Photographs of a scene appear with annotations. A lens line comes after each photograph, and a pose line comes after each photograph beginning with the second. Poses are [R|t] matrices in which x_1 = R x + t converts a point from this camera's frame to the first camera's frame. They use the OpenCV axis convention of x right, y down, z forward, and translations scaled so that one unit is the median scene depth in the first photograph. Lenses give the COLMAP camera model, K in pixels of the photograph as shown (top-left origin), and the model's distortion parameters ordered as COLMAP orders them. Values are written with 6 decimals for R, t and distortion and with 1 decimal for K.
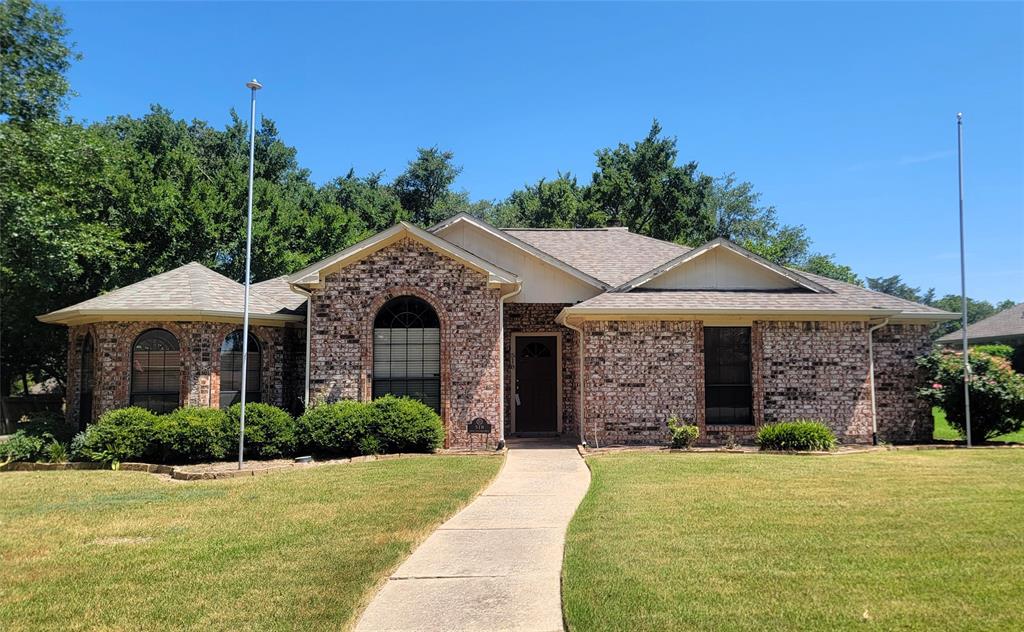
lens RADIAL K [[830.2, 0, 541.0], [0, 830.2, 315.2], [0, 0, 1]] dist [0.088501, -0.002557]
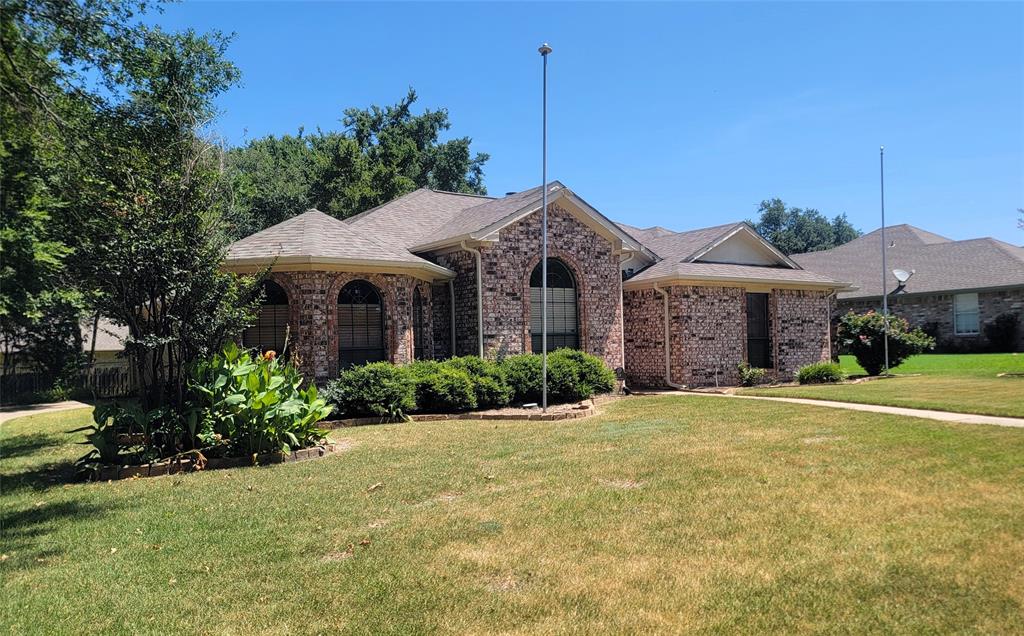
lens RADIAL K [[888.3, 0, 513.1], [0, 888.3, 353.5], [0, 0, 1]] dist [0.075702, -0.001746]
pose [[0.828612, -0.014481, 0.559637, -0.863532], [-0.025364, 0.997668, 0.063368, 0.029358], [-0.559249, -0.066702, 0.826312, 0.066382]]
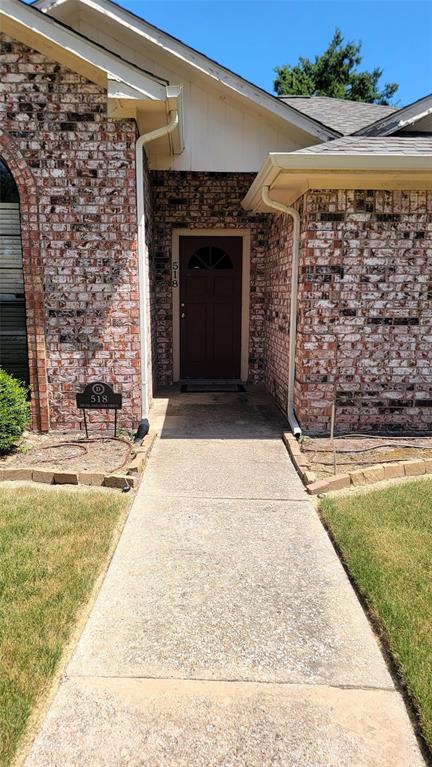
lens RADIAL K [[532.2, 0, 216.0], [0, 532.2, 383.5], [0, 0, 1]] dist [0.059918, -0.053548]
pose [[0.999924, 0.012273, -0.001422, 0.000223], [-0.011558, 0.969872, 0.243341, 0.041516], [0.004366, -0.243306, 0.969940, 0.662427]]
